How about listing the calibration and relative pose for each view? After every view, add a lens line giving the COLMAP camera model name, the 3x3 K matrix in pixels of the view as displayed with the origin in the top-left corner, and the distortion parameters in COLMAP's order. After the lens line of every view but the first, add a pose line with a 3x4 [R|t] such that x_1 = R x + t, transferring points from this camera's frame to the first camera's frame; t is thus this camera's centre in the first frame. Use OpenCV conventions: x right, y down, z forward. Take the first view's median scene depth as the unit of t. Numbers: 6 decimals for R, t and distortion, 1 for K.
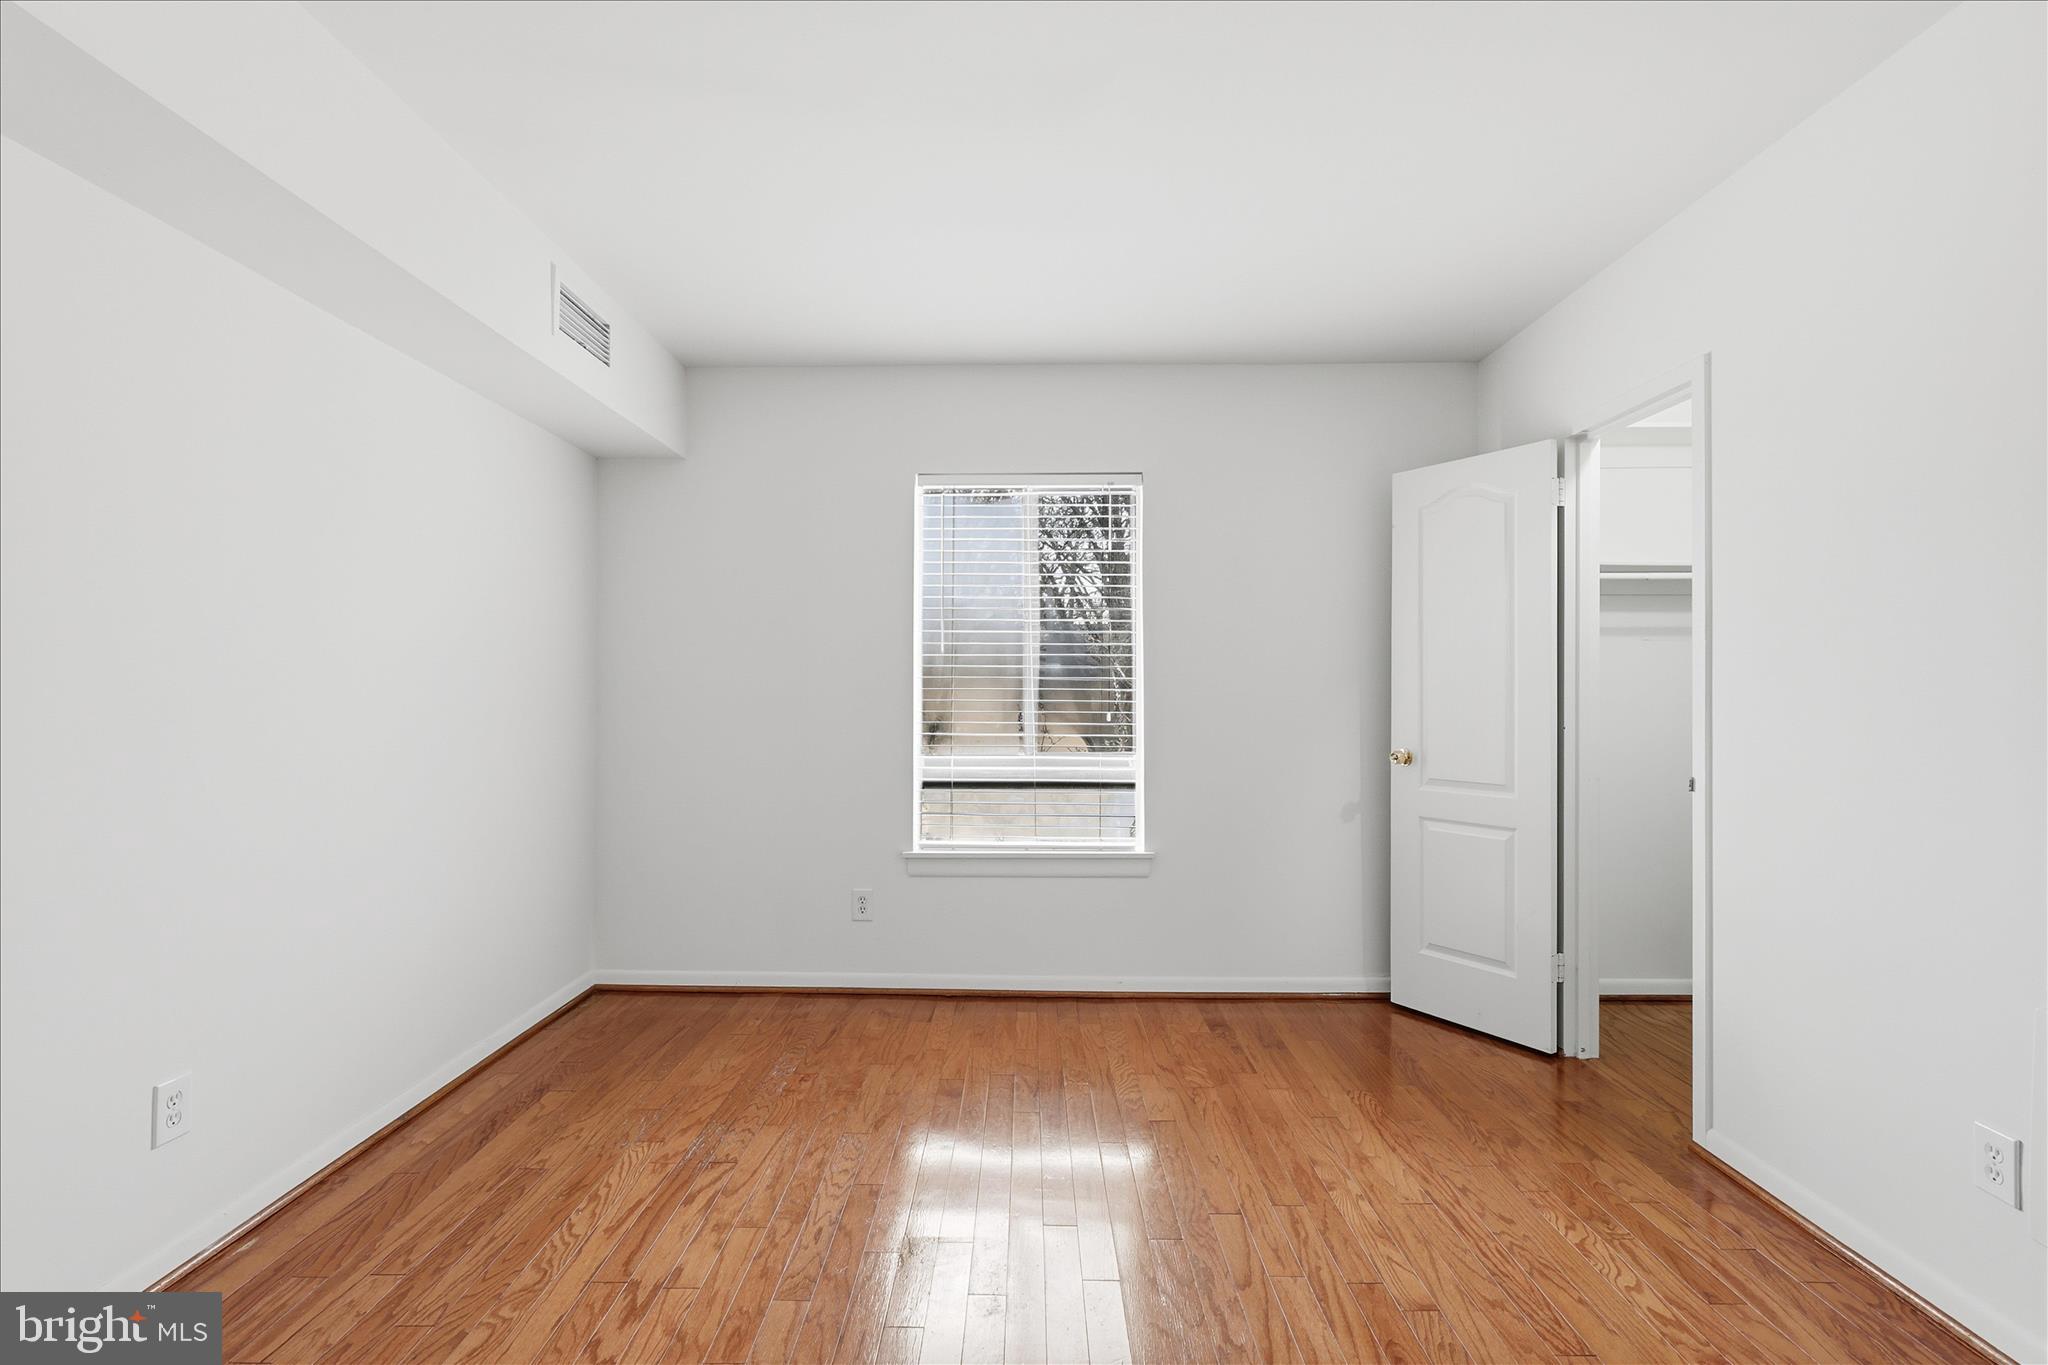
lens RADIAL K [[953.2, 0, 1018.4], [0, 953.2, 693.5], [0, 0, 1]] dist [0.003206, 0.000587]
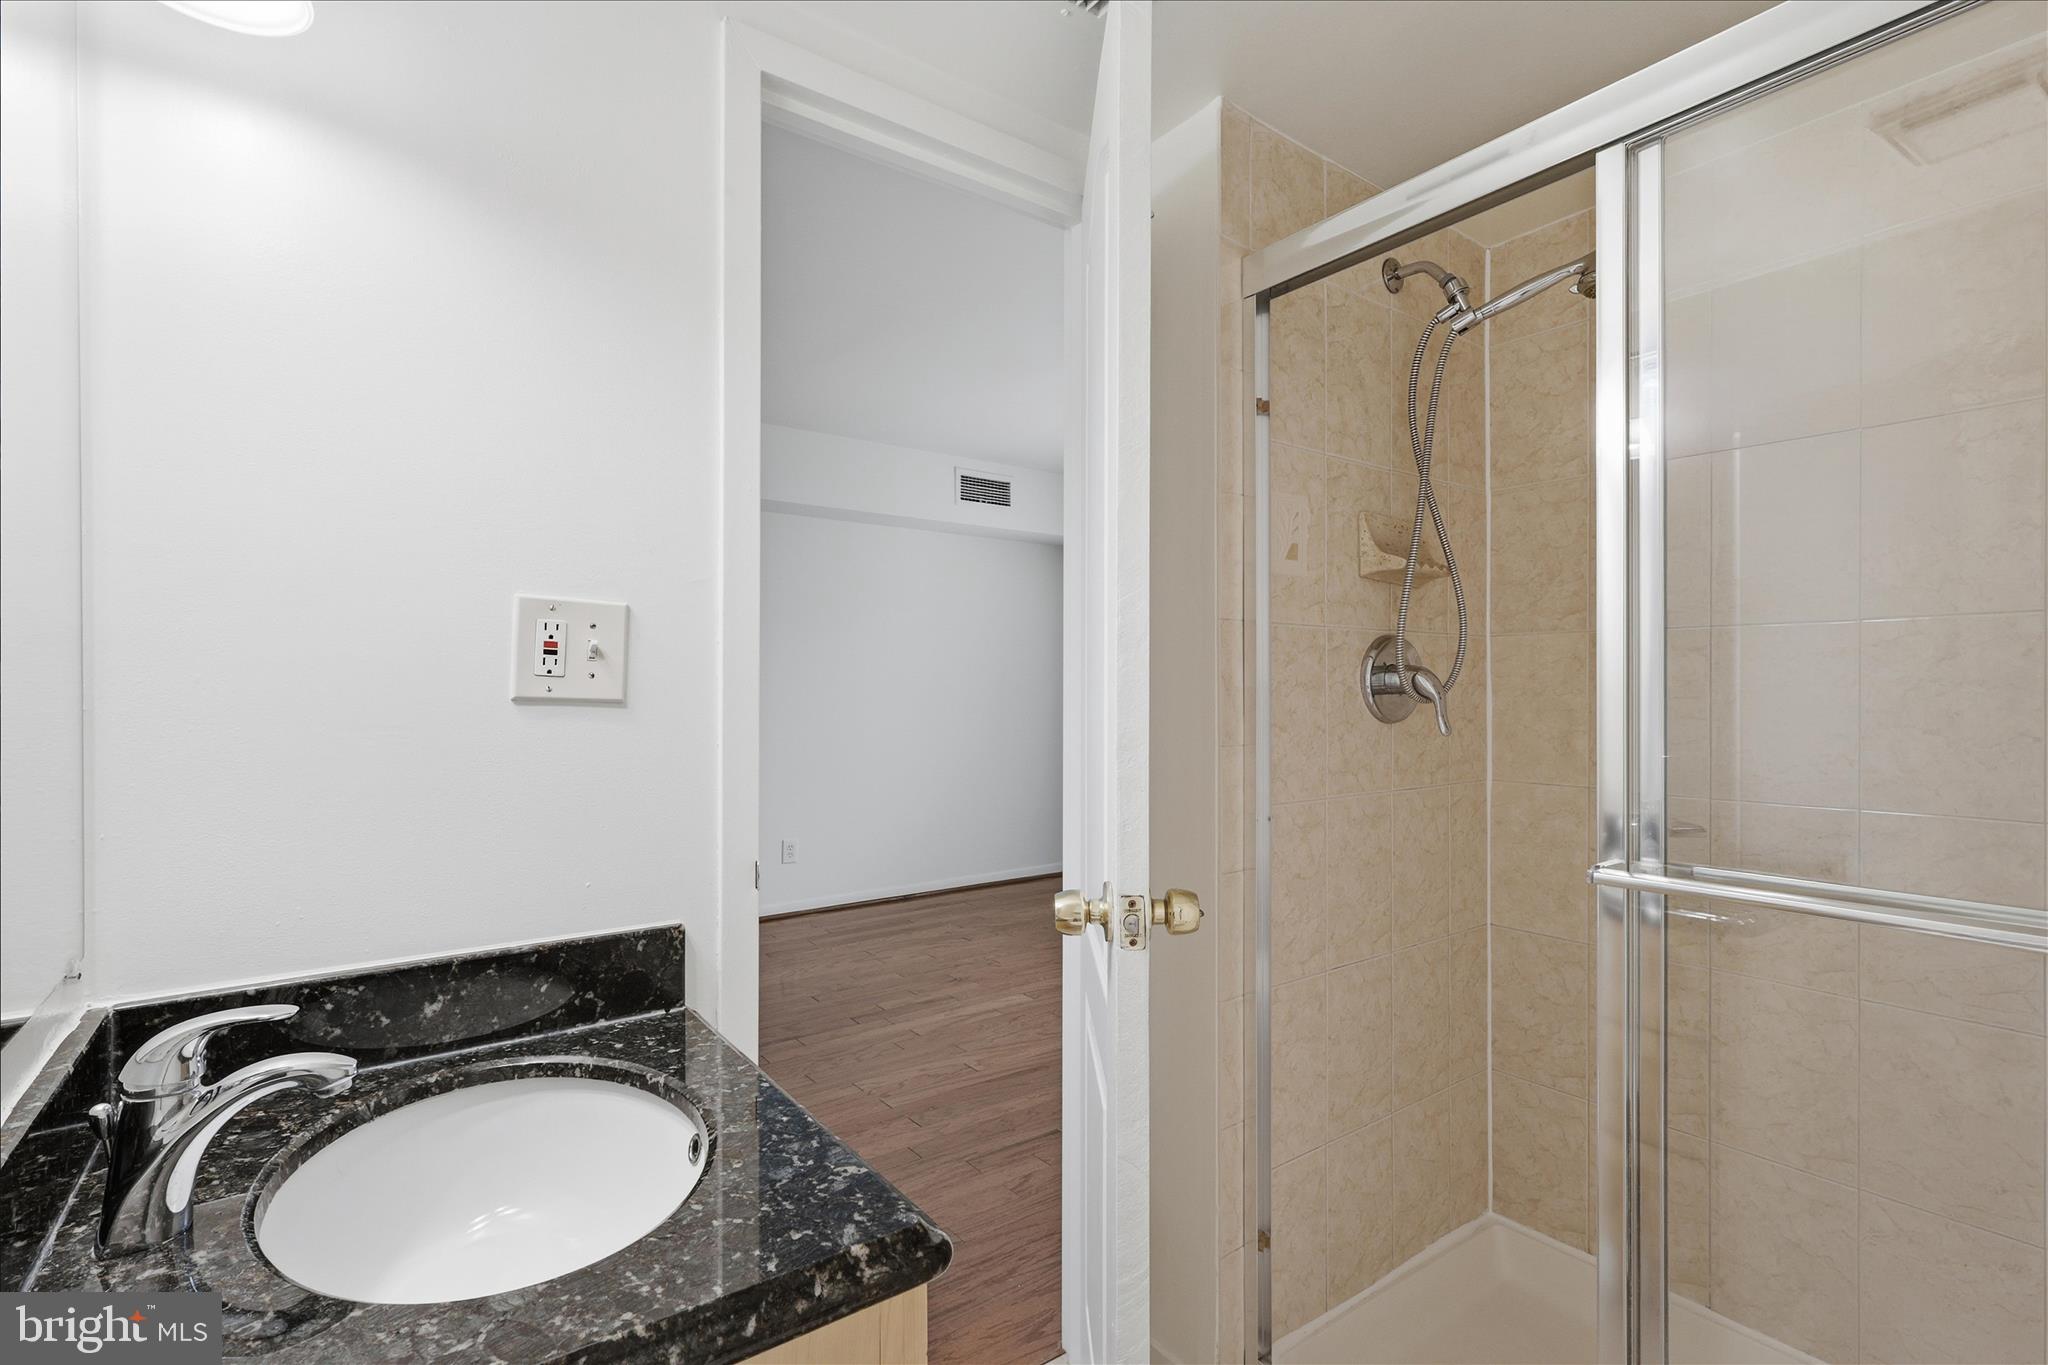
lens RADIAL K [[953.2, 0, 1018.4], [0, 953.2, 693.5], [0, 0, 1]] dist [0.003206, 0.000587]
pose [[0.593576, -0.002729, -0.804773, 1.406767], [0.002738, 0.999995, -0.001372, -0.001650], [0.804773, -0.001388, 0.593581, -0.059269]]
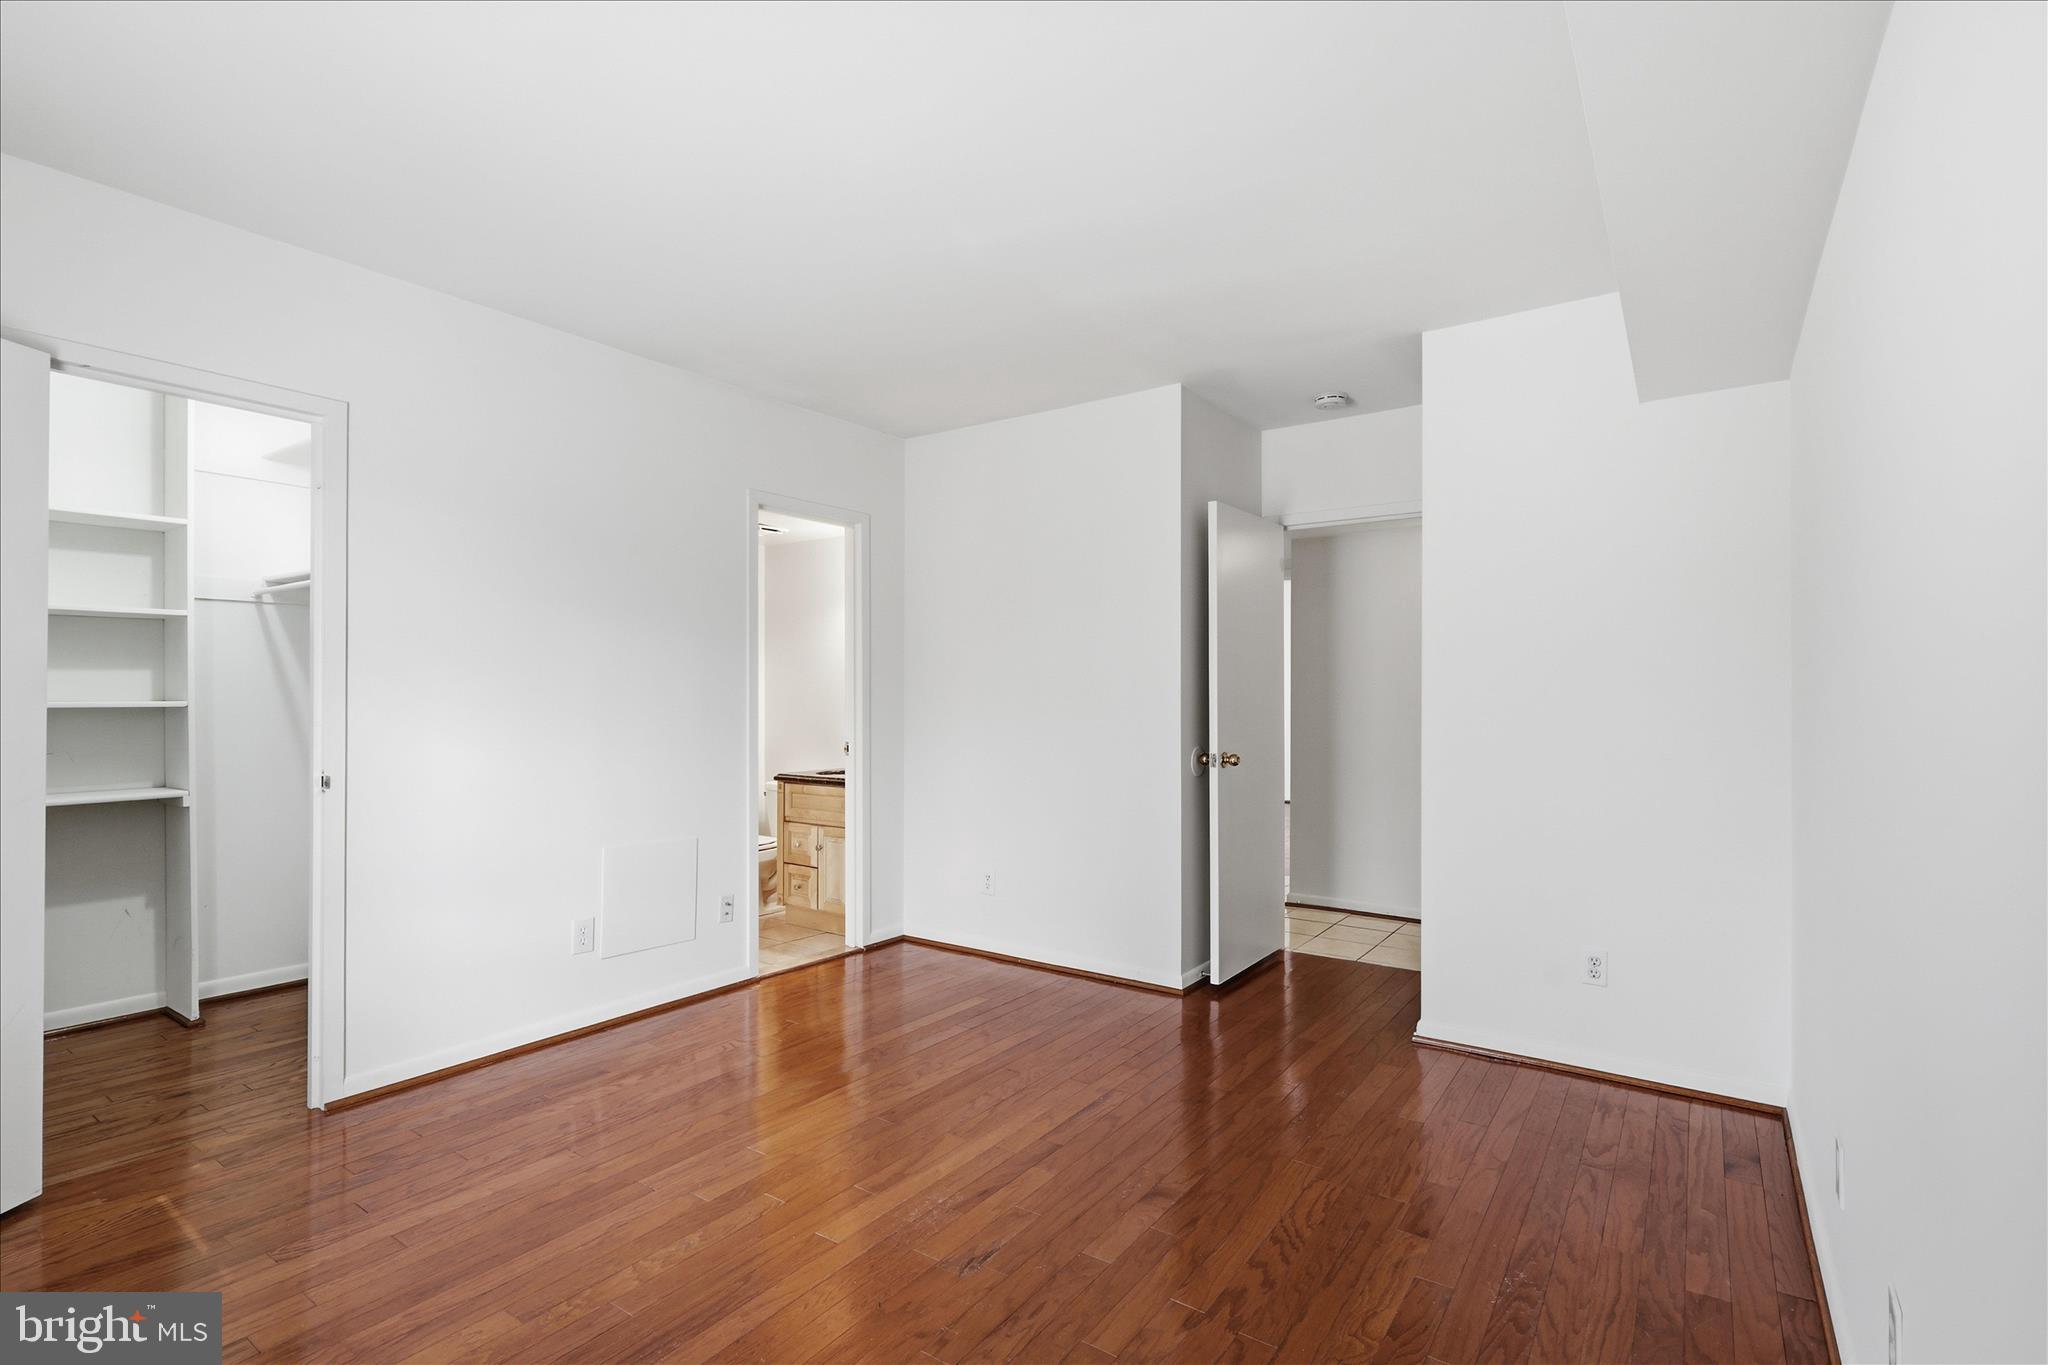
lens RADIAL K [[953.2, 0, 1018.4], [0, 953.2, 693.5], [0, 0, 1]] dist [0.003206, 0.000587]
pose [[-0.818765, -0.004778, 0.574110, -0.666027], [-0.006209, 0.999981, -0.000533, -0.012536], [-0.574096, -0.004001, -0.818778, 1.646466]]
